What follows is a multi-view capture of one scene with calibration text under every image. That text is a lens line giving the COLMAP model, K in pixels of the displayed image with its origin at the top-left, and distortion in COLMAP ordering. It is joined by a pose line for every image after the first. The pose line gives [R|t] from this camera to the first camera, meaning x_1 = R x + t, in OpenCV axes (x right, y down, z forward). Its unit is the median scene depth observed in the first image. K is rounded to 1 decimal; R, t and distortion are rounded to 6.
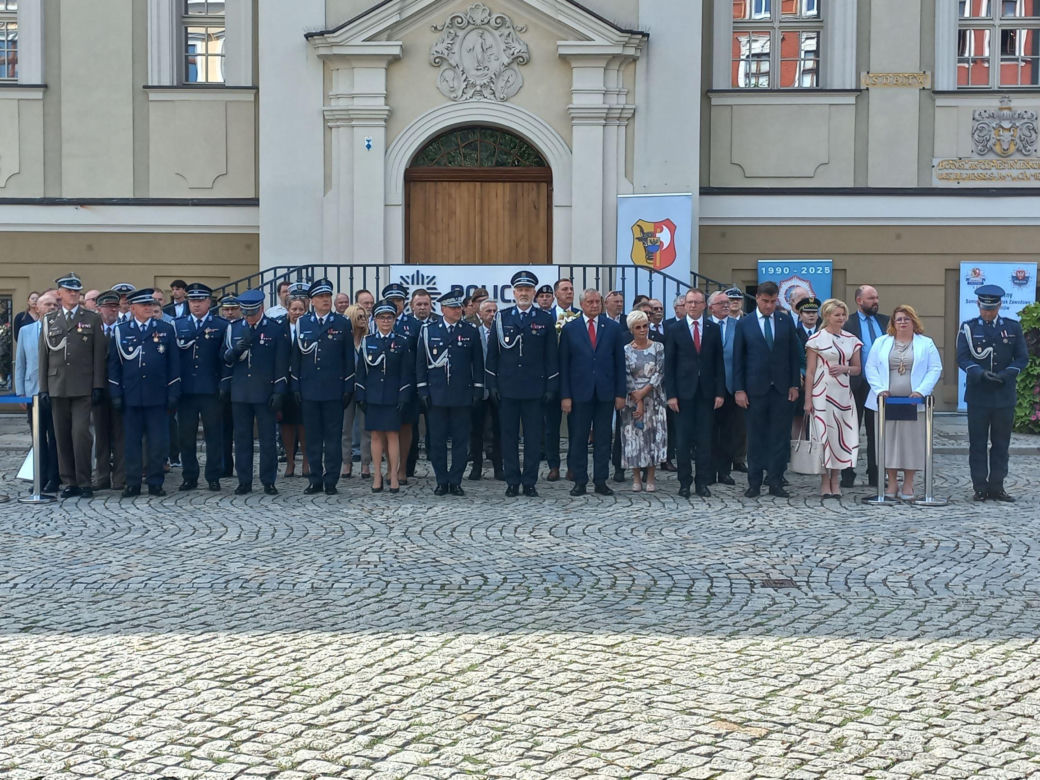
lens RADIAL K [[1482.9, 0, 480.6], [0, 1482.9, 387.3], [0, 0, 1]] dist [0.092158, -0.156900]
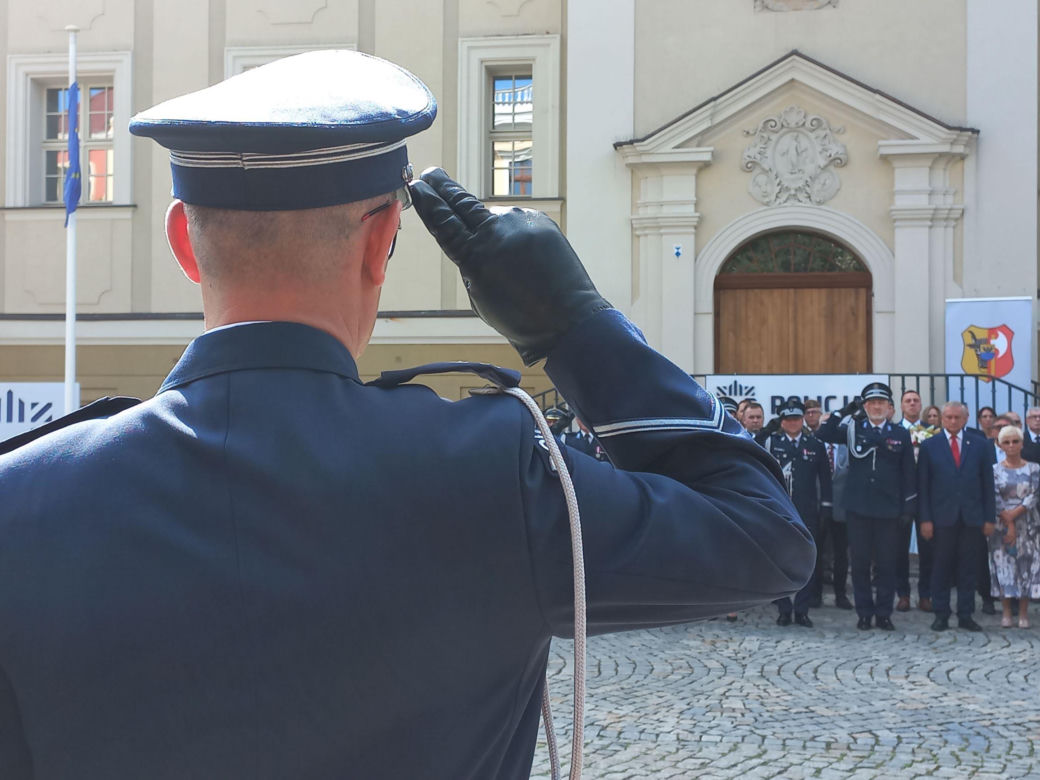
lens RADIAL K [[1427.7, 0, 486.5], [0, 1427.7, 403.2], [0, 0, 1]] dist [0.065690, -0.021469]
pose [[0.985236, -0.000894, -0.171197, -0.038247], [-0.009501, 0.998160, -0.059888, -0.006742], [0.170935, 0.060630, 0.983415, 0.059658]]
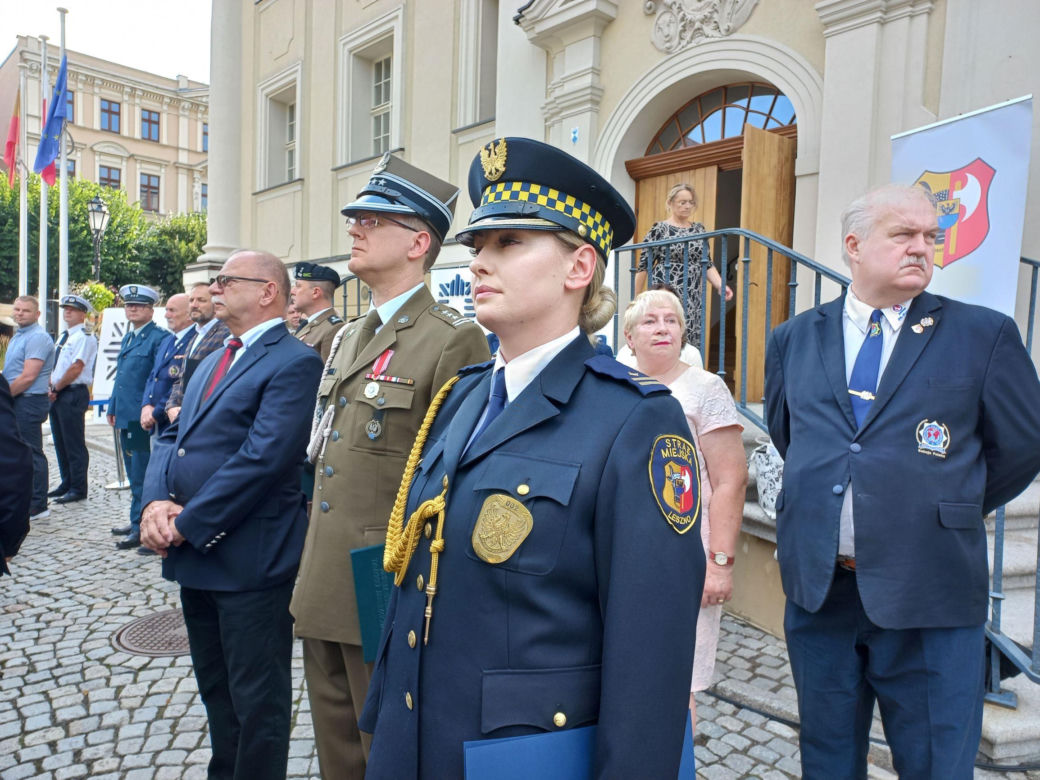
lens RADIAL K [[757.3, 0, 513.5], [0, 757.3, 371.7], [0, 0, 1]] dist [0.030755, -0.000876]
pose [[0.696247, 0.028306, -0.717244, 0.201907], [-0.056974, 0.998249, -0.015909, -0.027120], [0.715538, 0.051941, 0.696640, 0.696297]]
